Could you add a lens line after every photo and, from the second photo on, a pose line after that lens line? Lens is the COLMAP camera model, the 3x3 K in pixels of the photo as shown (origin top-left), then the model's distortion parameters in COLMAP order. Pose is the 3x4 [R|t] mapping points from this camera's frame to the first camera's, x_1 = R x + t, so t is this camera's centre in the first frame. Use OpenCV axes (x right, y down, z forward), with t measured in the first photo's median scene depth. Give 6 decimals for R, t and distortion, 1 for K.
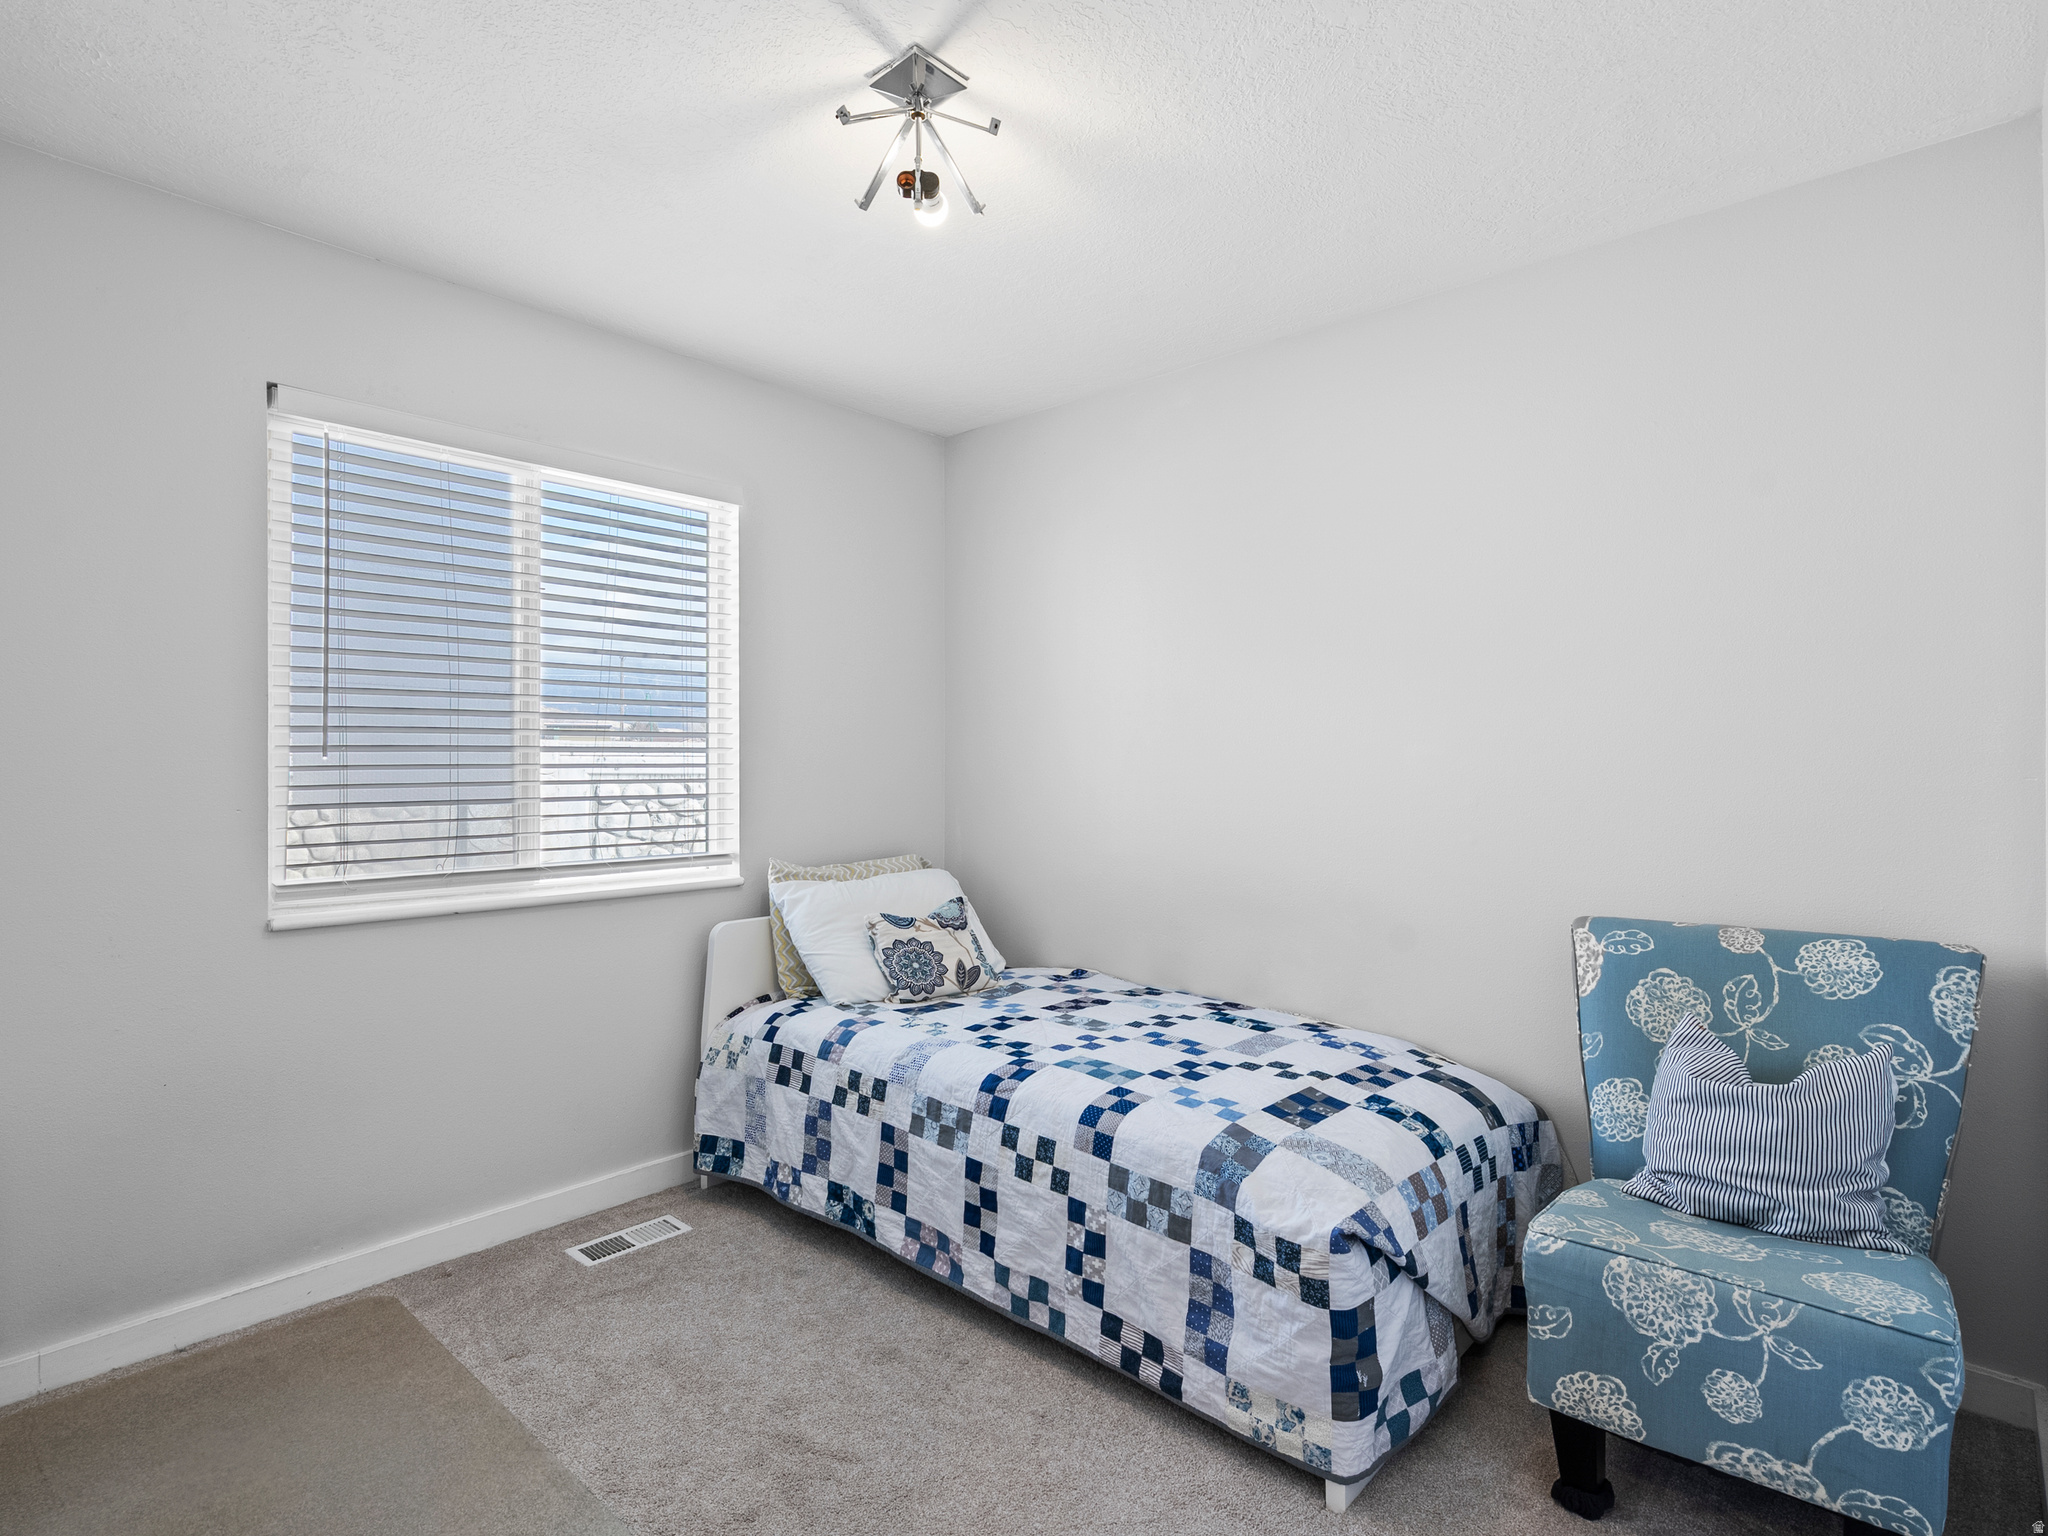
lens RADIAL K [[1041.9, 0, 1029.3], [0, 1041.9, 763.5], [0, 0, 1]] dist [-0.005334, 0.000329]
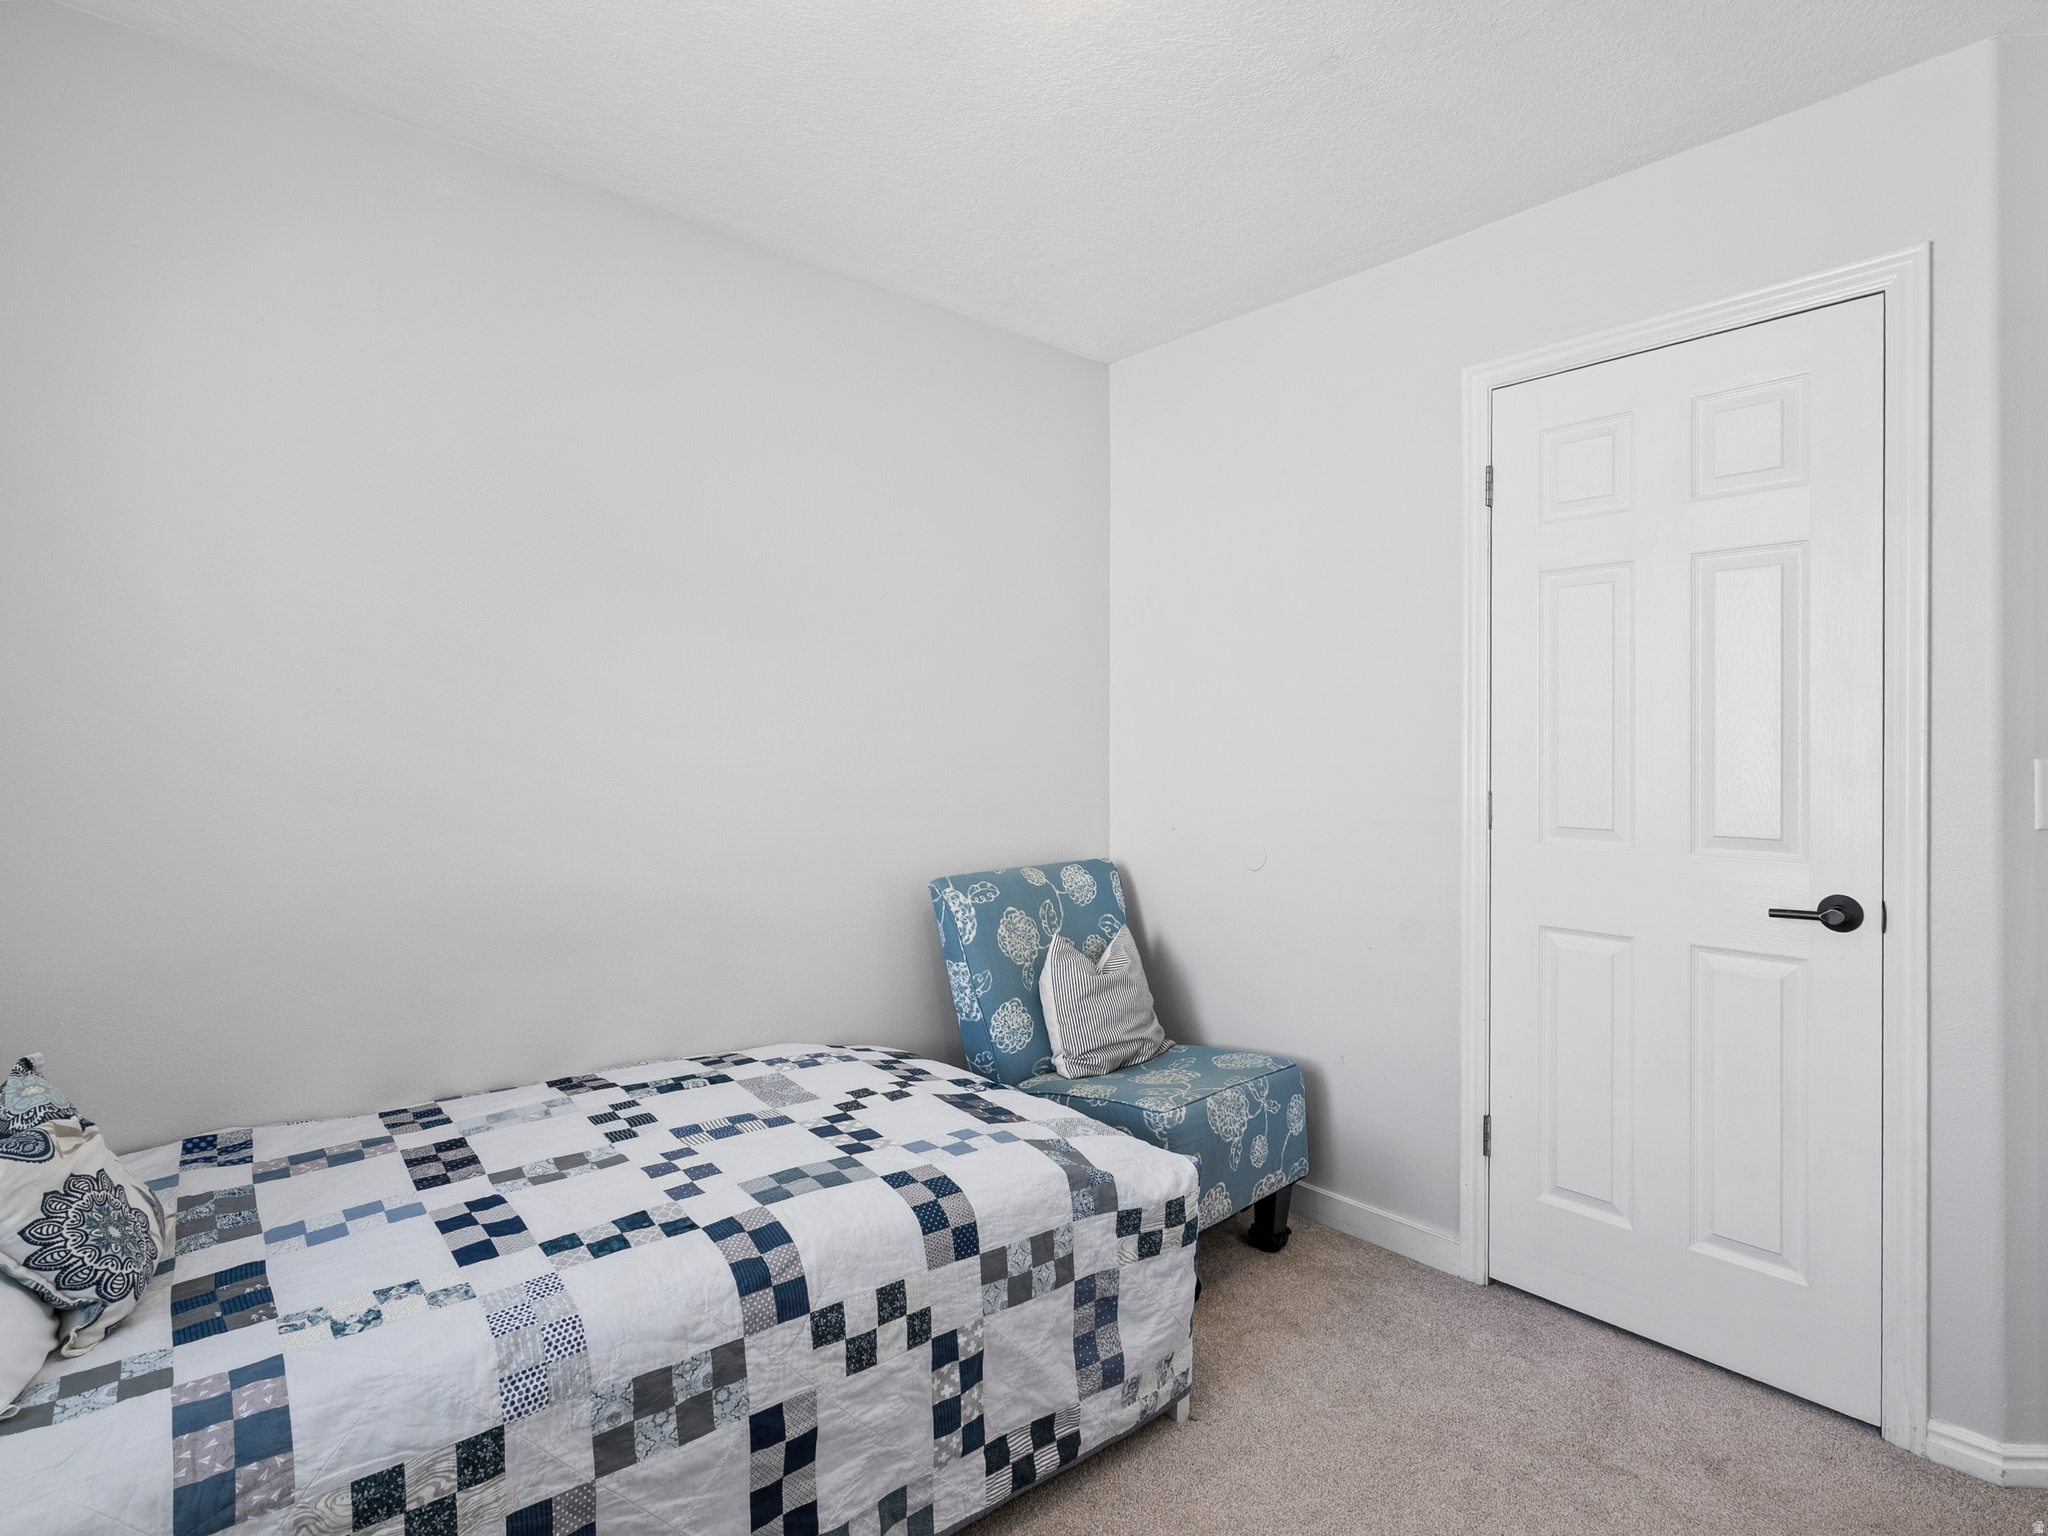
lens RADIAL K [[1041.9, 0, 1027.4], [0, 1041.9, 765.4], [0, 0, 1]] dist [-0.005334, 0.000329]
pose [[0.125662, -0.014264, 0.991971, -0.643338], [0.000899, 0.999898, 0.014264, 0.005739], [-0.992073, -0.000901, 0.125662, 0.813292]]
